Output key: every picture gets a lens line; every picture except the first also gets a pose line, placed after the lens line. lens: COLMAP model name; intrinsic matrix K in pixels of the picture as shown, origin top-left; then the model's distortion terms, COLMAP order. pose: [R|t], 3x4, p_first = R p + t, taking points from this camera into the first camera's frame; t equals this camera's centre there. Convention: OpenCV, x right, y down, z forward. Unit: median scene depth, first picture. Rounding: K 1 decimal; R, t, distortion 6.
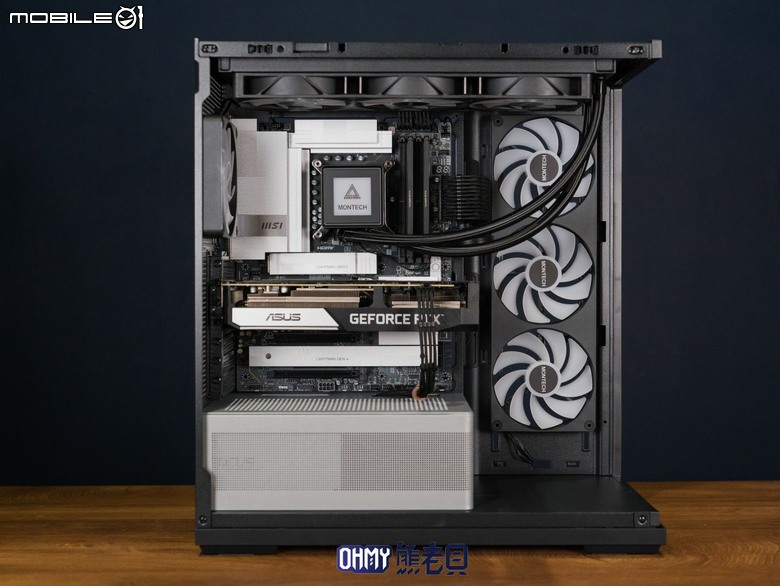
lens RADIAL K [[1268.2, 0, 391.7], [0, 1268.2, 285.0], [0, 0, 1]] dist [-0.005476, 0.051708]
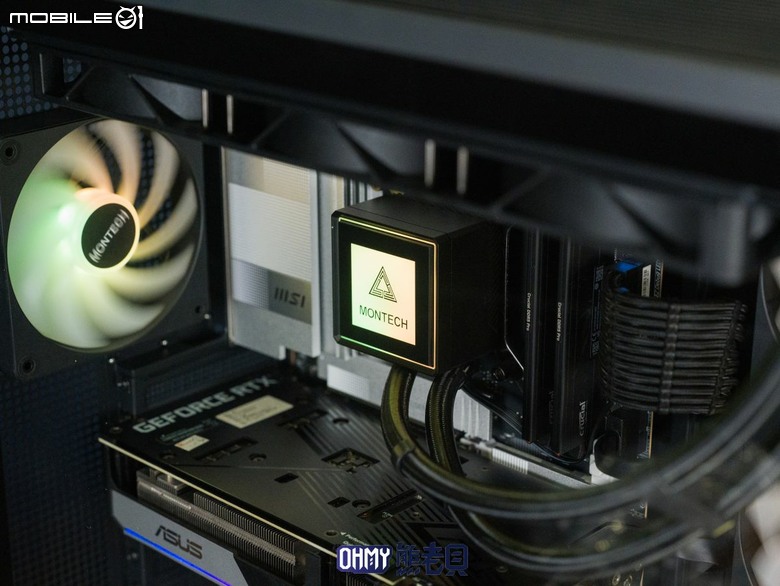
lens RADIAL K [[1562.0, 0, 390.0], [0, 1562.0, 293.0], [0, 0, 1]] dist [-0.012211, 0.099776]
pose [[0.725511, 0.238114, -0.645705, 0.312757], [-0.015357, 0.943606, 0.330714, -0.245222], [0.688039, -0.230021, 0.688254, 0.636844]]
